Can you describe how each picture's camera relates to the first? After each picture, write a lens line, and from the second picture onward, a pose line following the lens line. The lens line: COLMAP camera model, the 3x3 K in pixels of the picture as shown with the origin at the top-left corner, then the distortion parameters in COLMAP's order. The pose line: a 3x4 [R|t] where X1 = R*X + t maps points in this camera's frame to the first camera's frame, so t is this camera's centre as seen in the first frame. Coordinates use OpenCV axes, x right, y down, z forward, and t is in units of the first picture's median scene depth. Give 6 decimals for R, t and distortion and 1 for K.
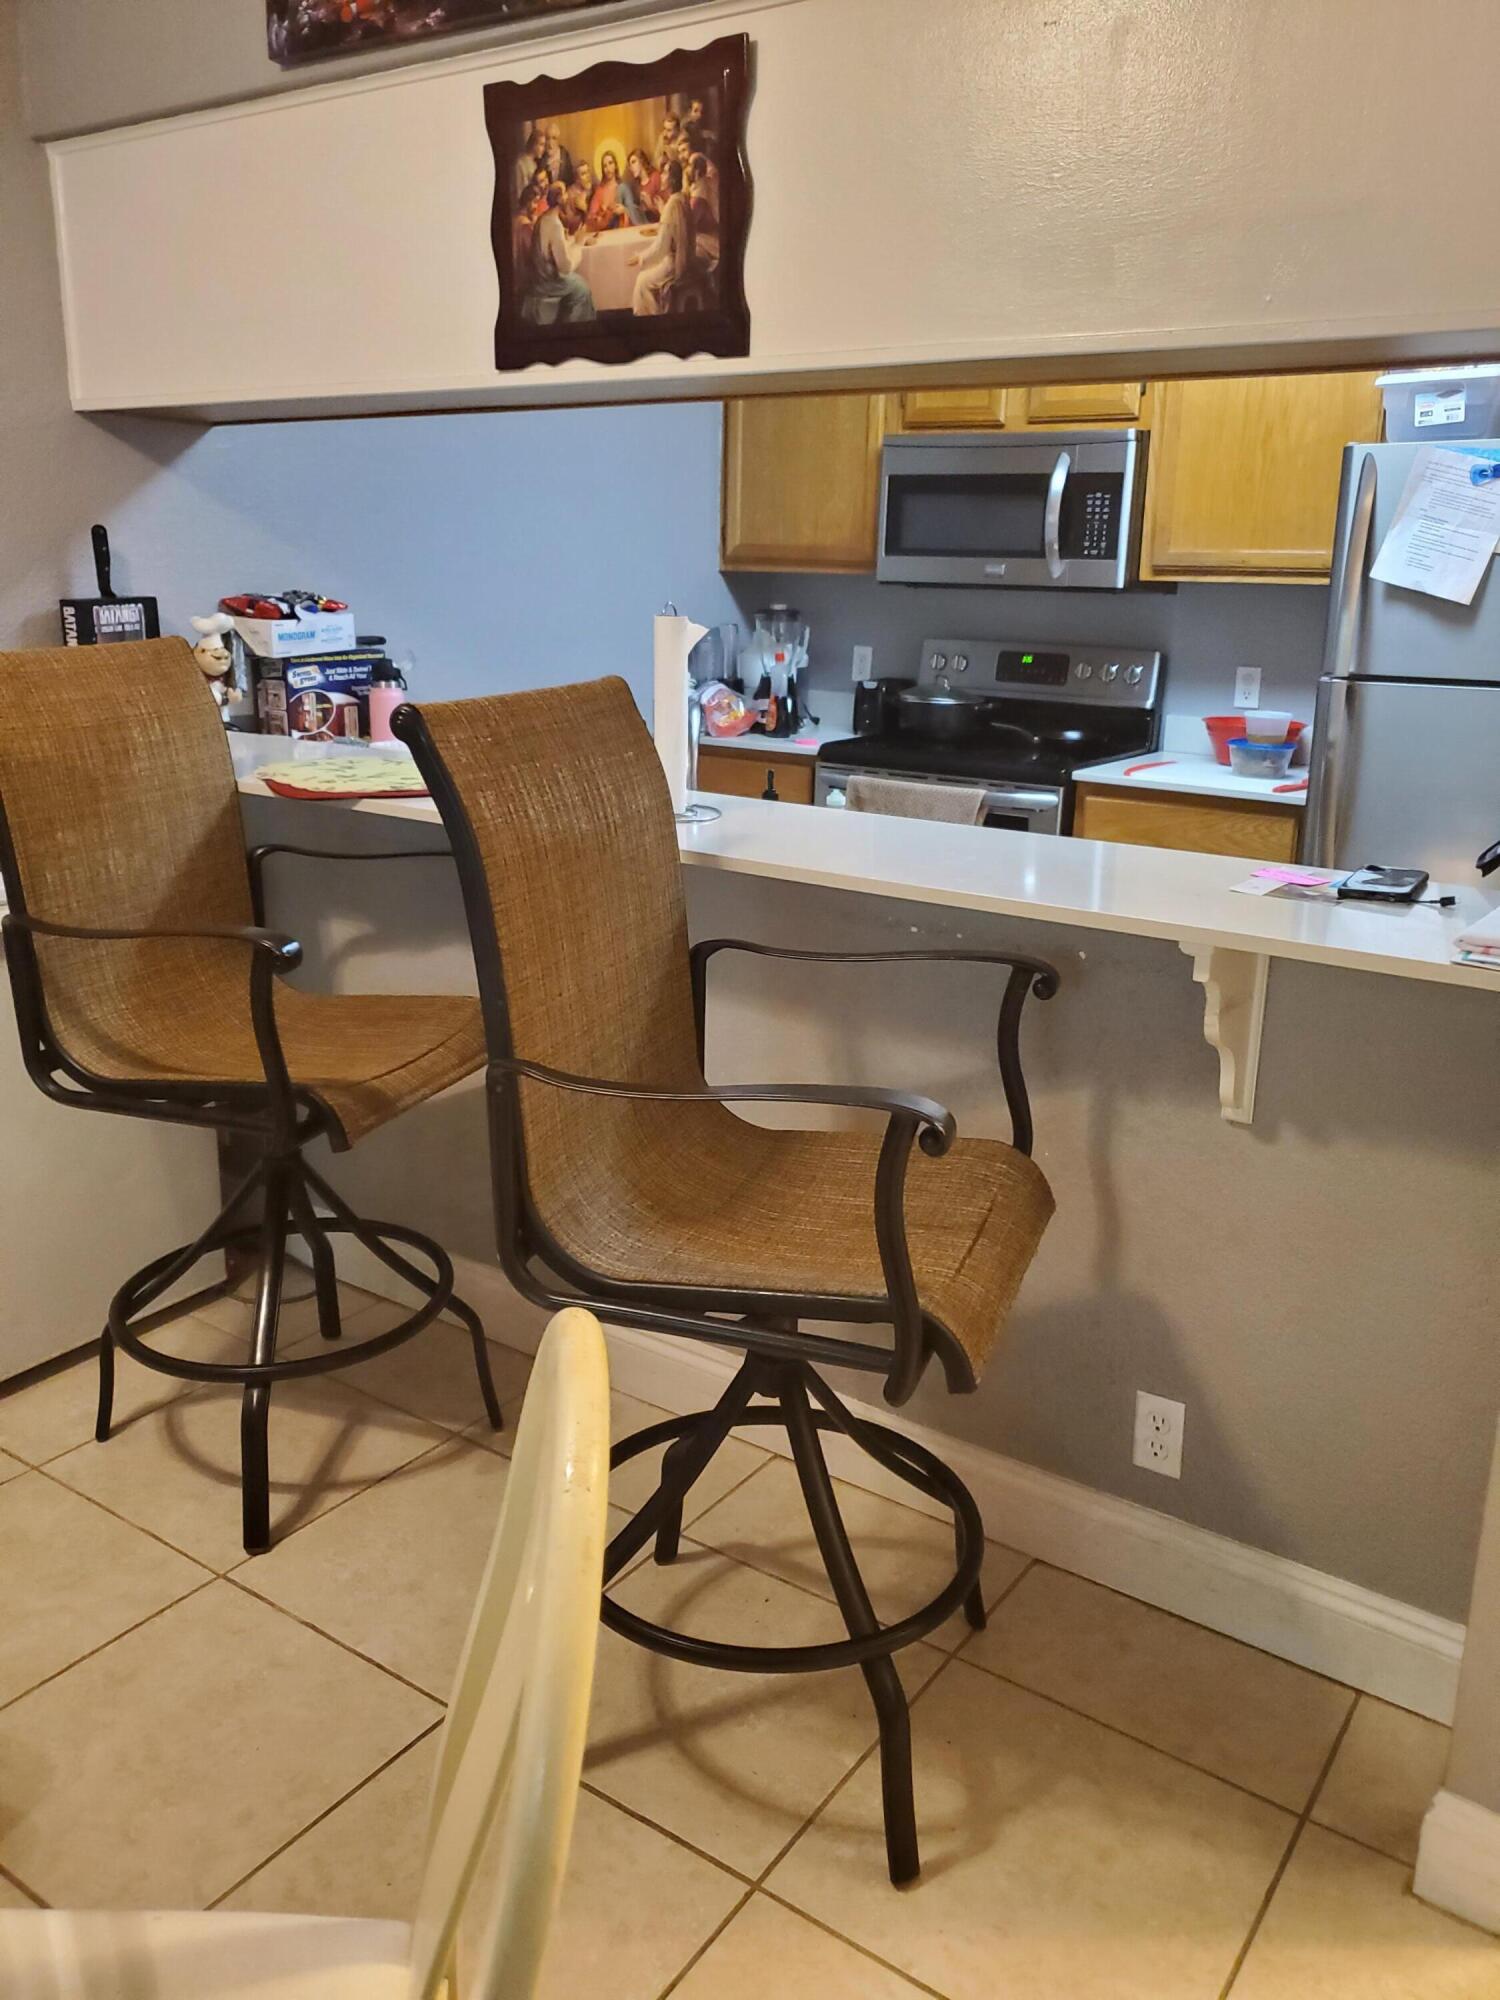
lens RADIAL K [[1543.5, 0, 750.0], [0, 1543.5, 1000.0], [0, 0, 1]] dist [-0.056674, 0.044661]
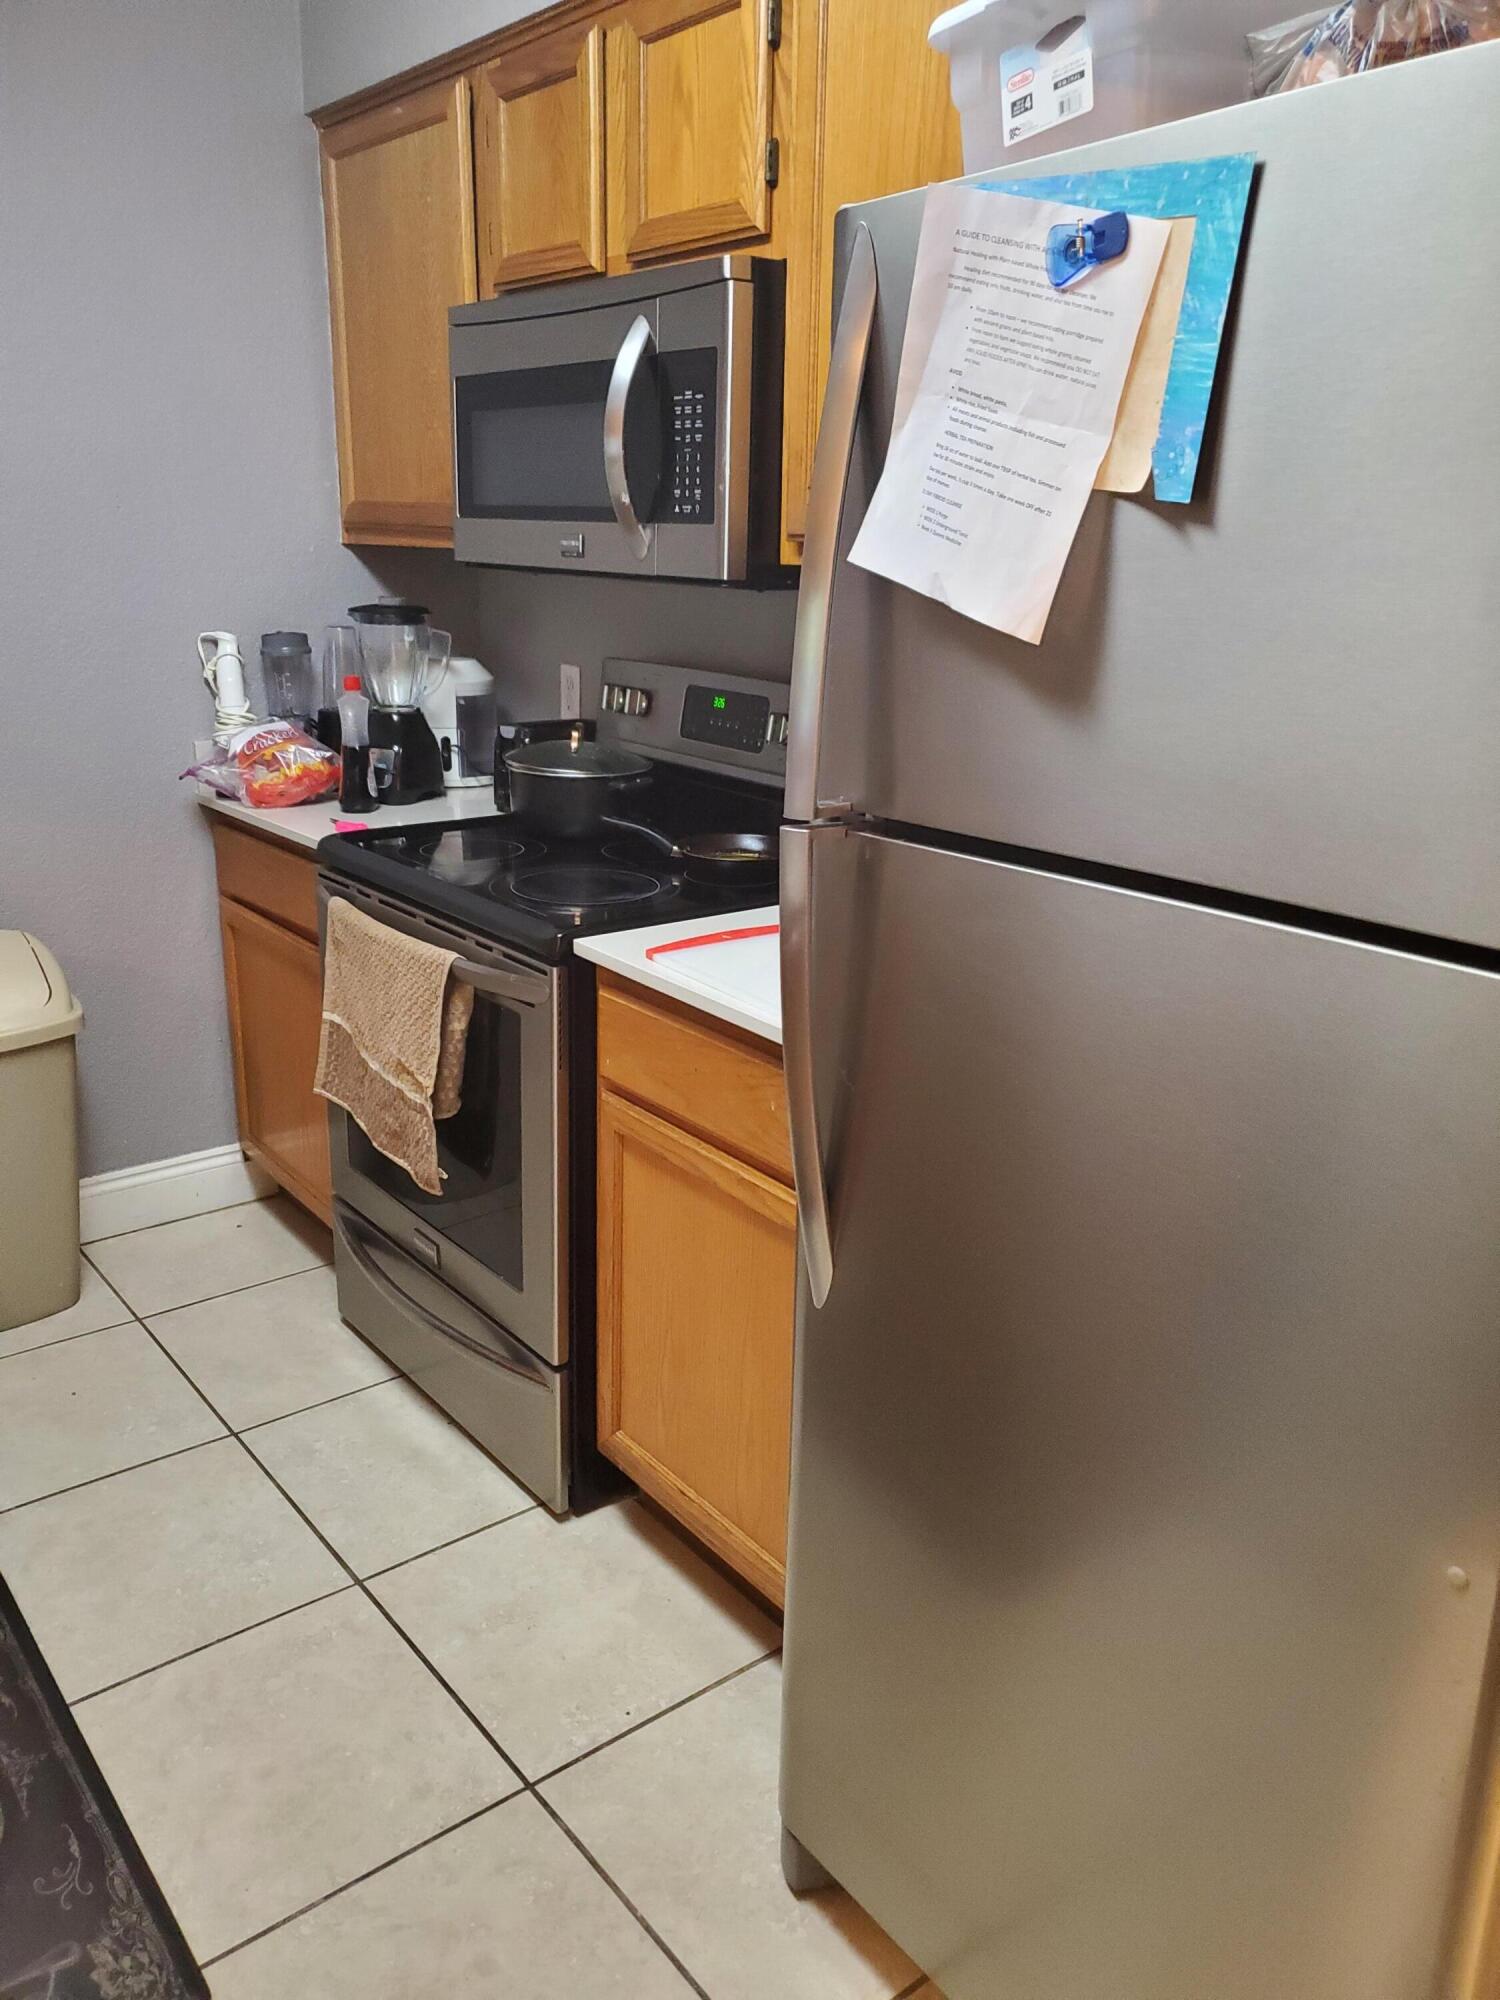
lens RADIAL K [[1543.5, 0, 750.0], [0, 1543.5, 1000.0], [0, 0, 1]] dist [-0.056674, 0.044661]
pose [[0.956496, 0.085604, -0.278903, 0.586360], [-0.080020, 0.996300, 0.031368, -0.212529], [0.280556, -0.007685, 0.959807, 0.744506]]
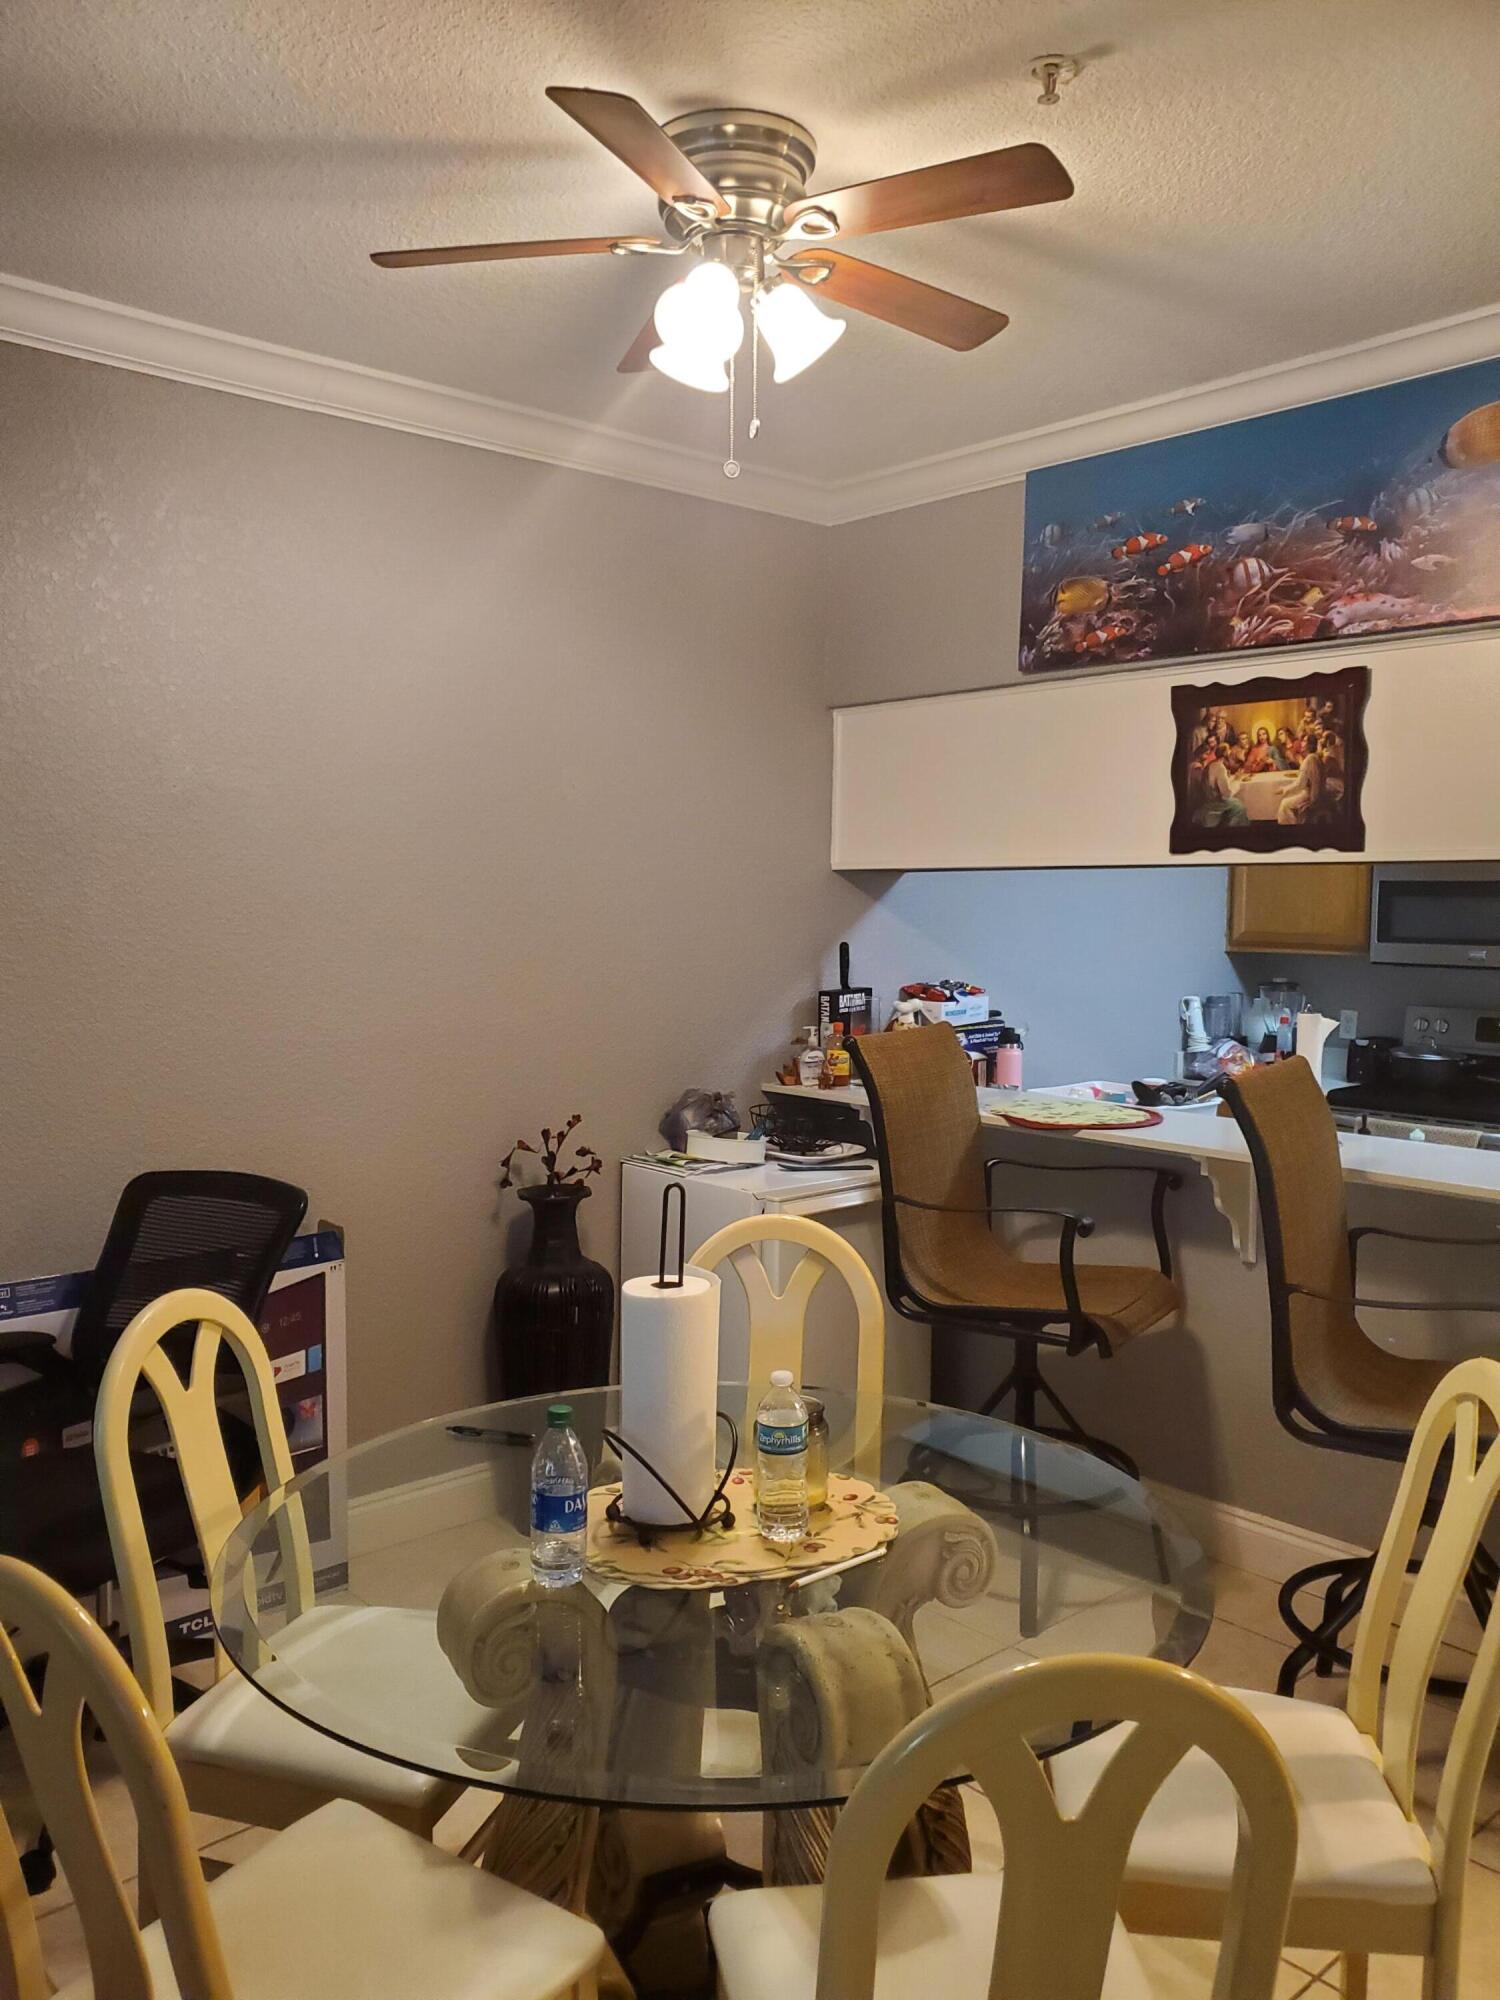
lens RADIAL K [[1579.4, 0, 602.0], [0, 1579.4, 999.7], [0, 0, 1]] dist [0.088956, -0.349336]
pose [[0.960940, -0.002260, -0.276749, -0.259618], [-0.055090, 0.978394, -0.199275, 0.077274], [0.271220, 0.206737, 0.940053, -0.595109]]
